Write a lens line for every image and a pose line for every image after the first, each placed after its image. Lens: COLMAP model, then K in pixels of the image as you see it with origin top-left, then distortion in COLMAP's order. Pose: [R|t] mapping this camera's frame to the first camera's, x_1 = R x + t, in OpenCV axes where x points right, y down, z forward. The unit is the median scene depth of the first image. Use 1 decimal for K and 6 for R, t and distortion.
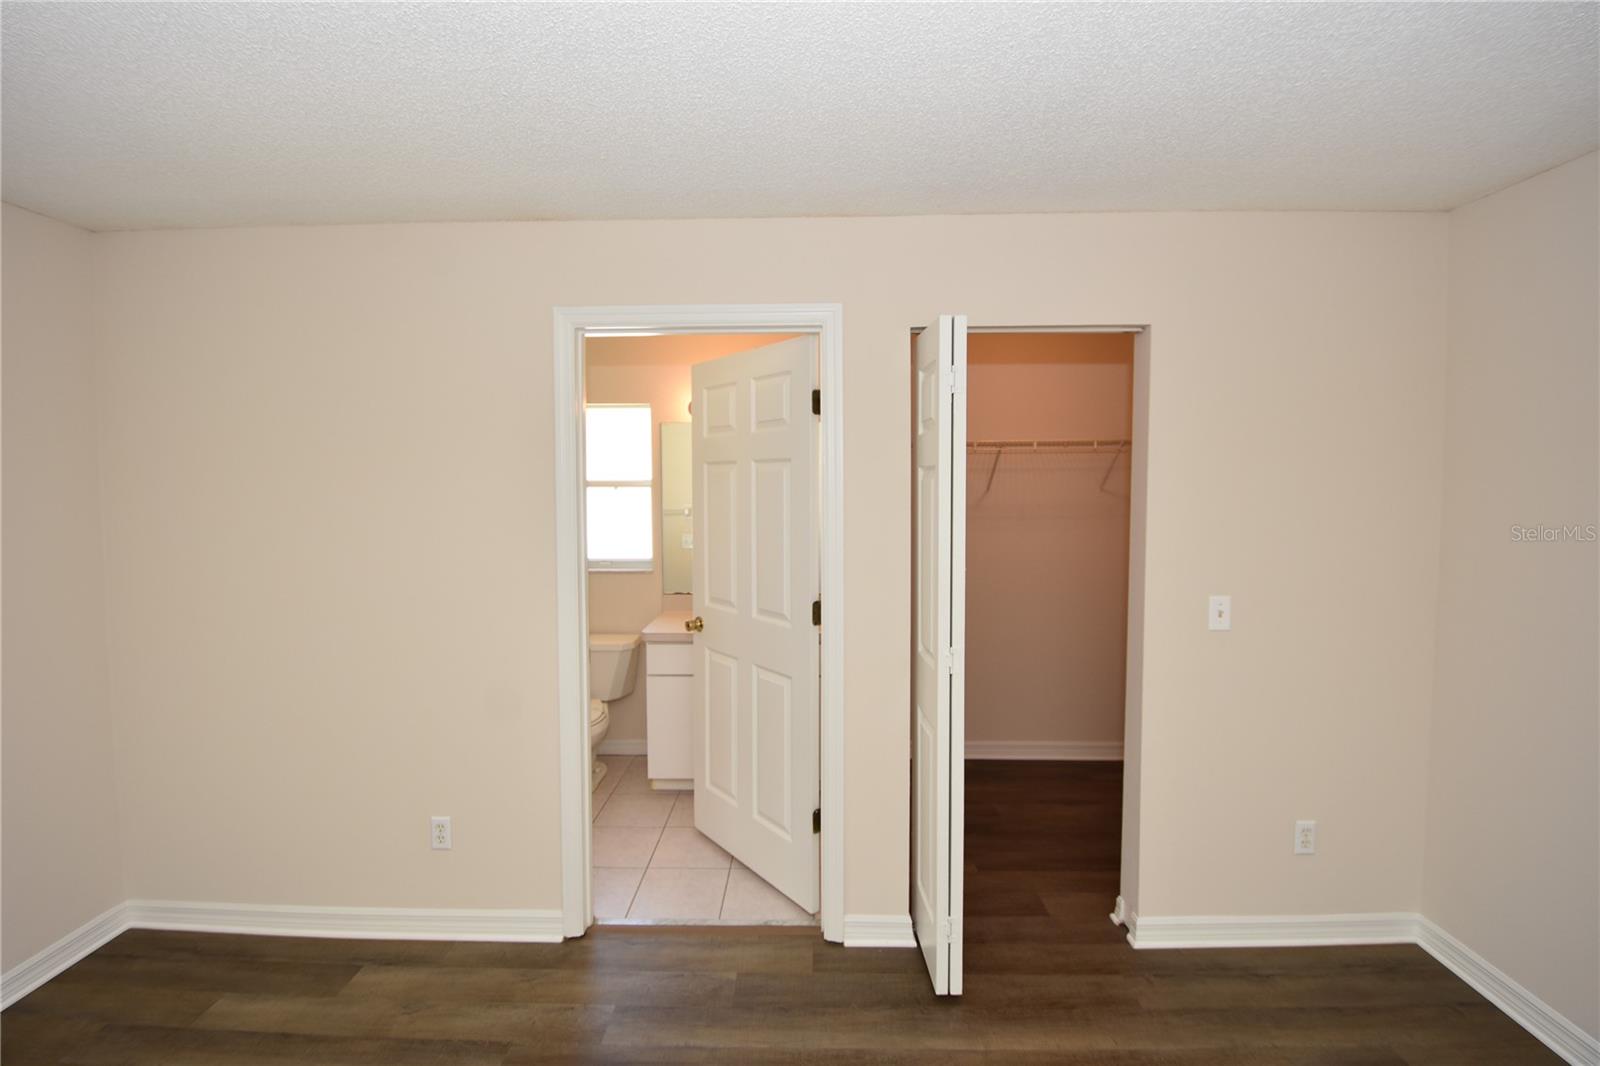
lens RADIAL K [[703.2, 0, 794.4], [0, 703.2, 513.7], [0, 0, 1]] dist [0.013185, -0.021983]
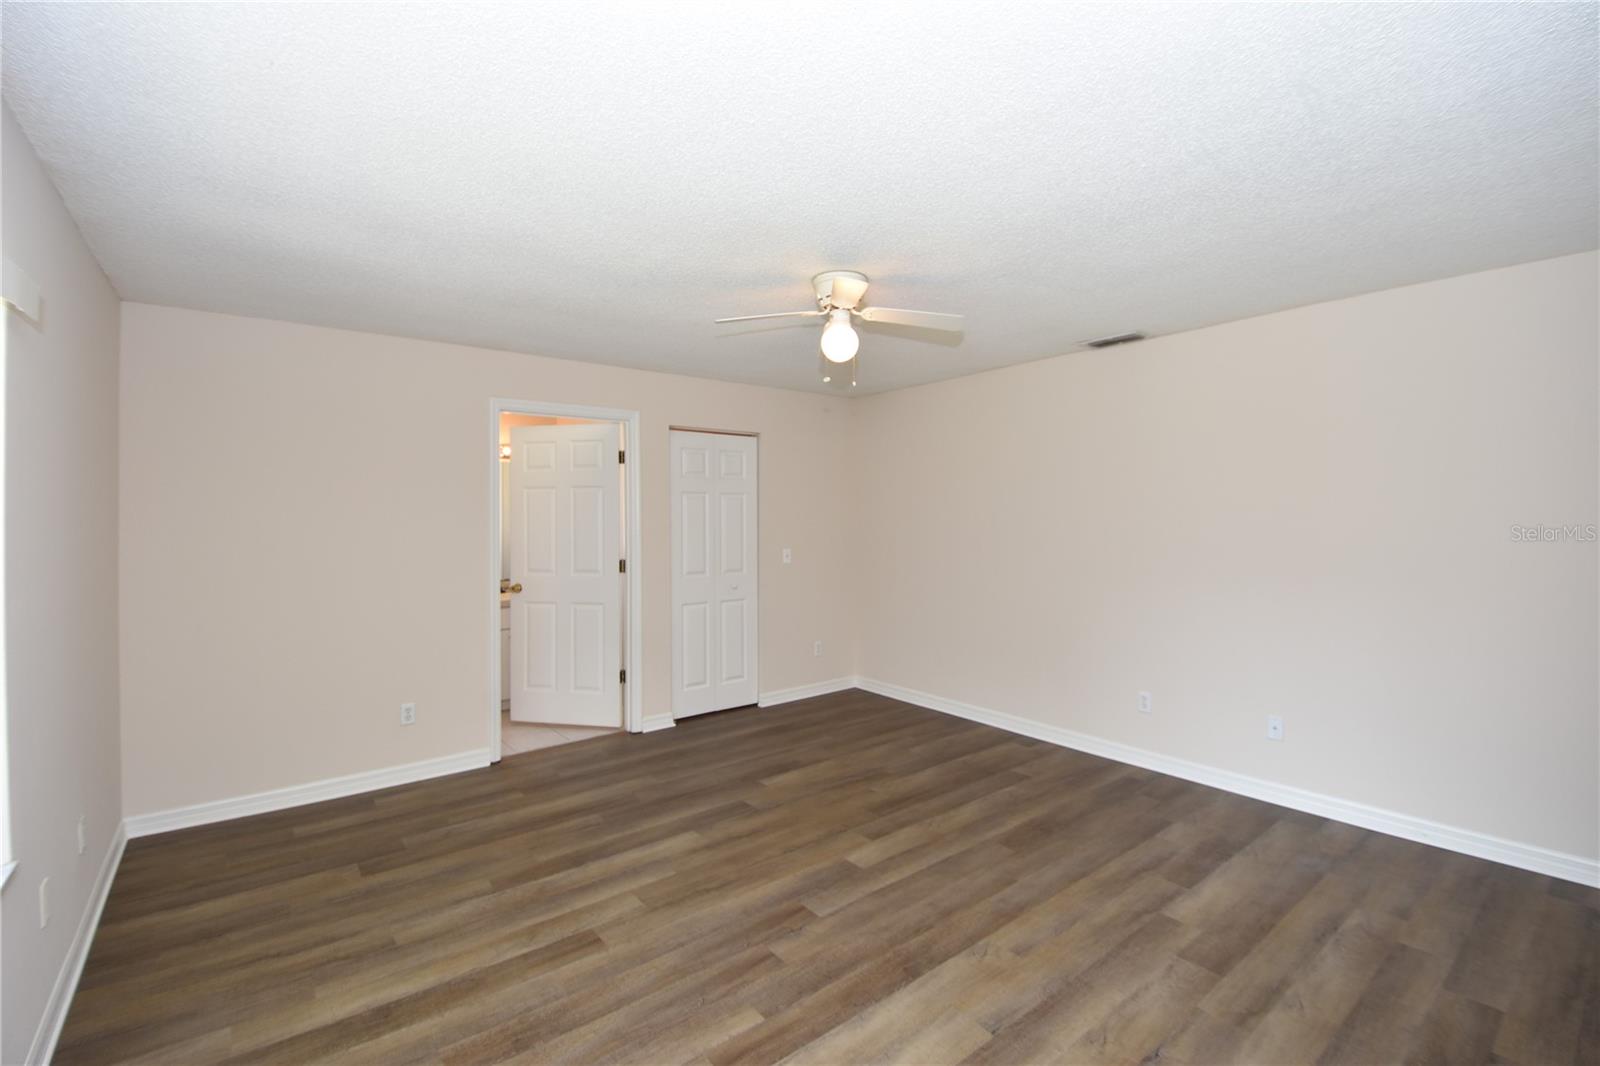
lens RADIAL K [[703.2, 0, 794.4], [0, 703.2, 513.7], [0, 0, 1]] dist [0.013185, -0.021983]
pose [[0.773763, 0.001593, 0.633473, -0.862285], [0.033733, 0.998474, -0.043716, 0.102849], [-0.632576, 0.055195, 0.772529, -0.835314]]
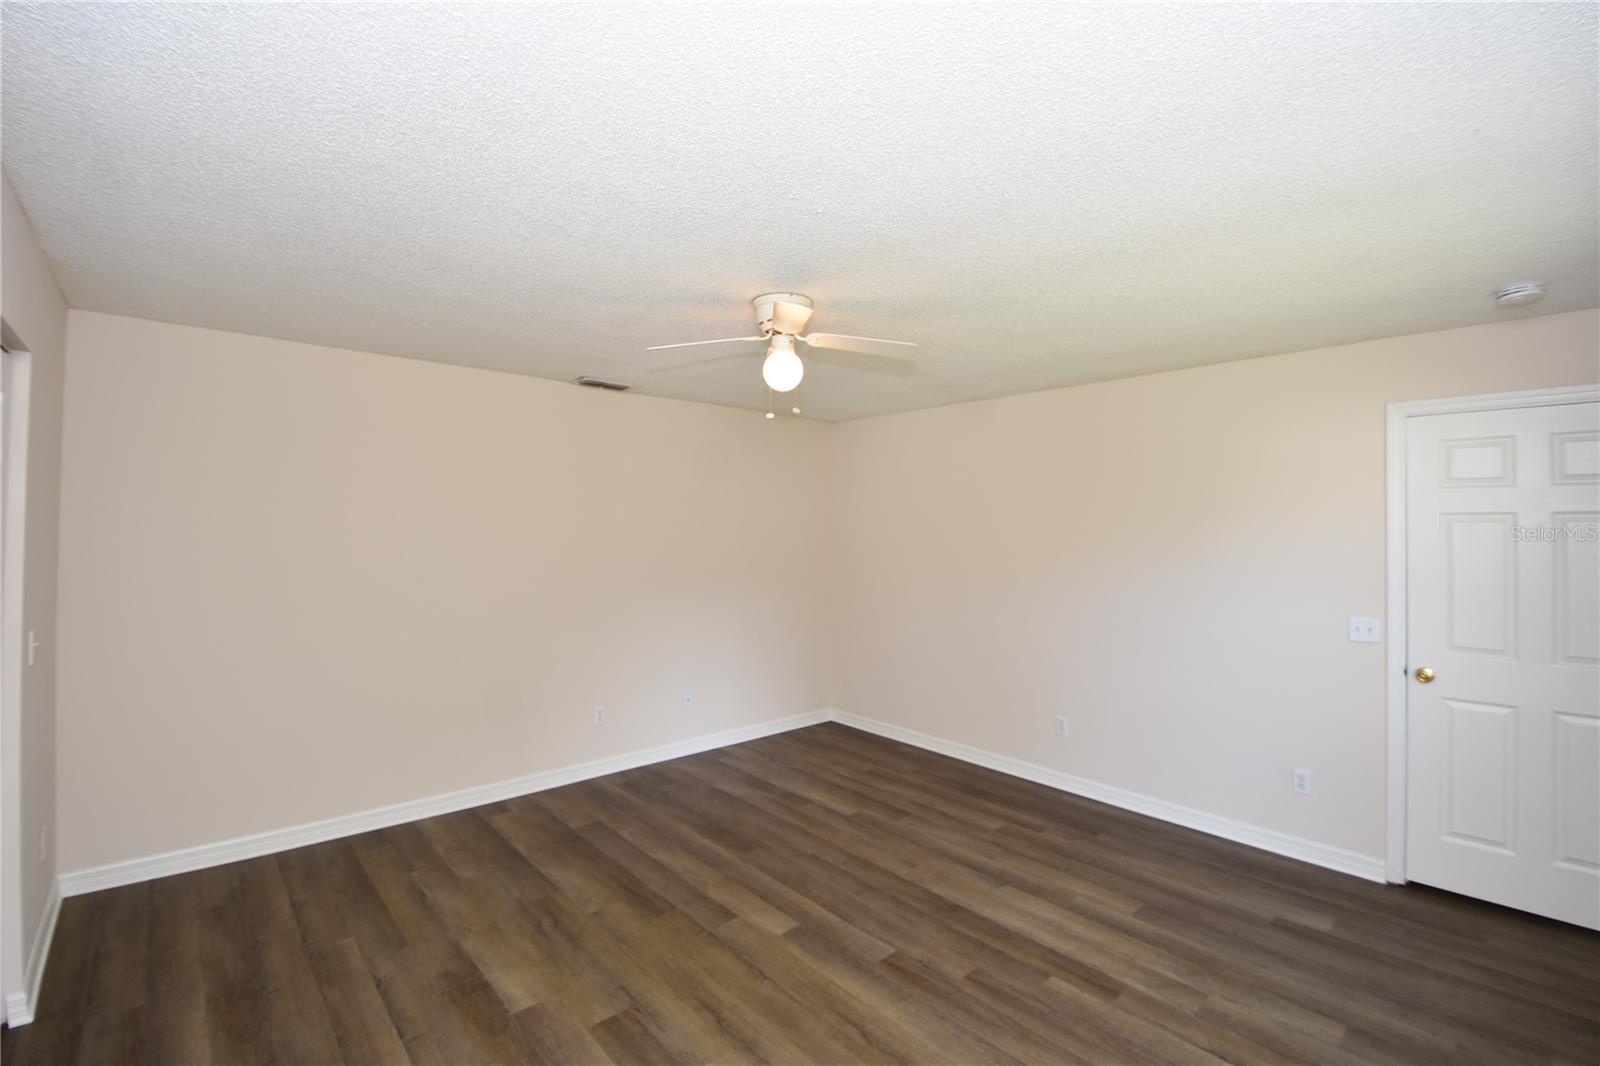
lens RADIAL K [[717.9, 0, 802.0], [0, 717.9, 515.3], [0, 0, 1]] dist [0.013207, -0.023739]
pose [[-0.692913, 0.008209, 0.720974, -0.858654], [0.025344, 0.999595, 0.012976, -0.023426], [-0.720576, 0.027263, -0.692840, 0.884818]]
